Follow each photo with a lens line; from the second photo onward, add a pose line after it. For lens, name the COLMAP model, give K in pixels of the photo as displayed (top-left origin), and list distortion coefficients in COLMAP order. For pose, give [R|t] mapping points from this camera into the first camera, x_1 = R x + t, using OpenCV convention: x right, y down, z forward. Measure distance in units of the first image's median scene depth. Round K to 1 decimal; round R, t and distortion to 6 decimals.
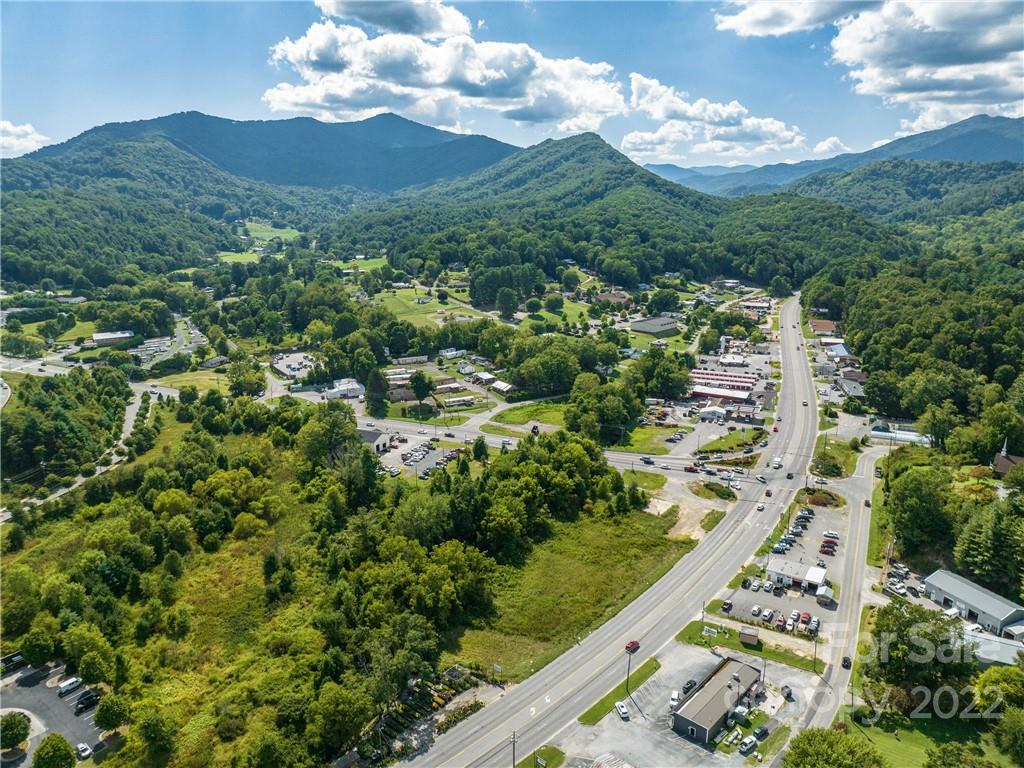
lens RADIAL K [[712.9, 0, 512.0], [0, 712.9, 384.0], [0, 0, 1]] dist [-0.033403, 0.001473]
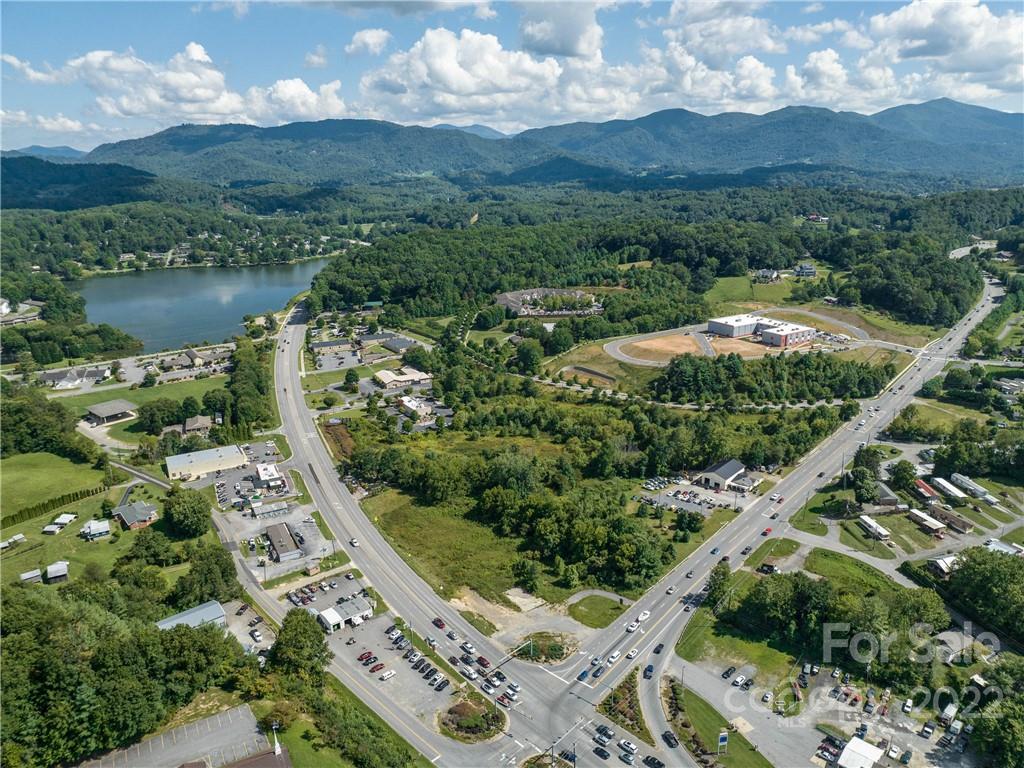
lens RADIAL K [[712.9, 0, 512.0], [0, 712.9, 384.0], [0, 0, 1]] dist [-0.033403, 0.001473]
pose [[-0.312069, 0.290788, -0.904464, 1.375054], [-0.217865, 0.904735, 0.366045, -0.609870], [0.924742, 0.311282, -0.218987, 1.515865]]
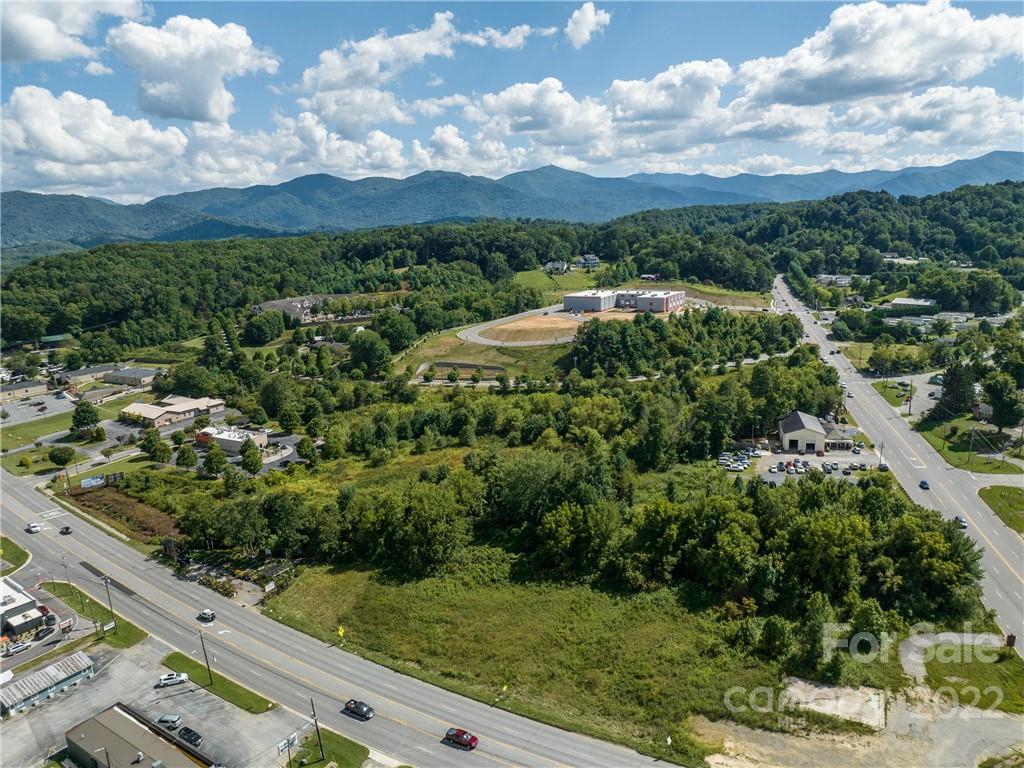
lens RADIAL K [[712.9, 0, 512.0], [0, 712.9, 384.0], [0, 0, 1]] dist [-0.033403, 0.001473]
pose [[0.160811, 0.216249, -0.963004, 0.744320], [-0.208691, 0.961092, 0.180971, -0.067043], [0.964670, 0.171868, 0.199683, 0.947281]]
